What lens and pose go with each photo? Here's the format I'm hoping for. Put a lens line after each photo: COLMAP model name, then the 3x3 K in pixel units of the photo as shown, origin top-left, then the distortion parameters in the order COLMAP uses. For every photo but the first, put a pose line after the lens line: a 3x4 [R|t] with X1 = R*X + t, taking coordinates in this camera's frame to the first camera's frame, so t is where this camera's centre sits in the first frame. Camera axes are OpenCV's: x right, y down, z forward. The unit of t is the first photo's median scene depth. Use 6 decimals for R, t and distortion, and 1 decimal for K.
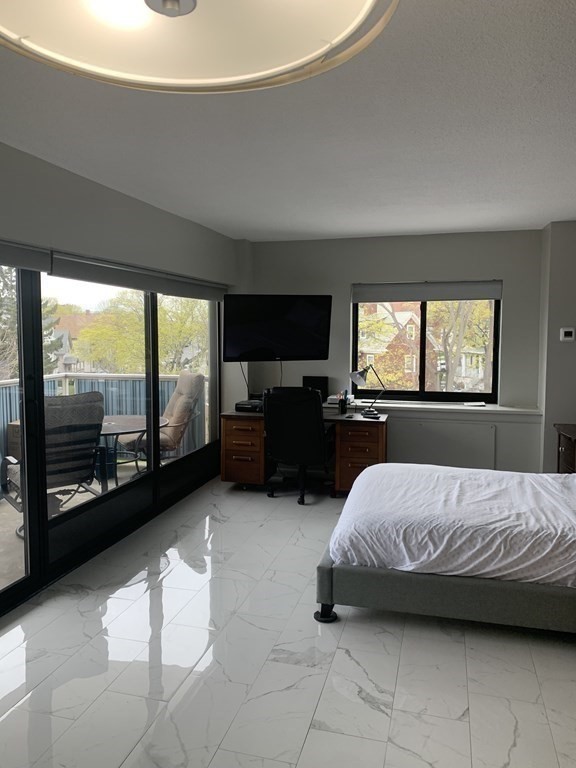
lens RADIAL K [[588.7, 0, 288.0], [0, 588.7, 384.0], [0, 0, 1]] dist [0.029900, -0.003671]
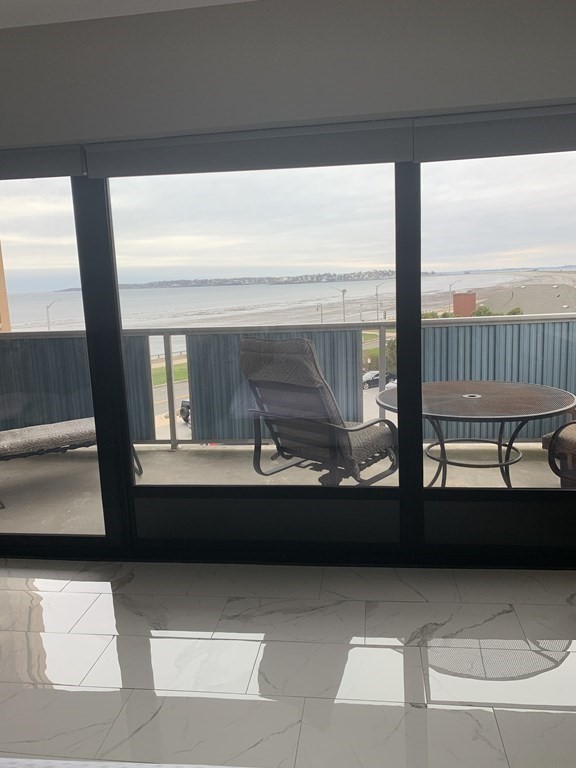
lens RADIAL K [[588.7, 0, 288.0], [0, 588.7, 384.0], [0, 0, 1]] dist [0.029900, -0.003671]
pose [[0.126553, 0.155958, -0.979623, 0.466482], [-0.055641, 0.987124, 0.149965, -0.050869], [0.990398, 0.035529, 0.133601, 1.272735]]
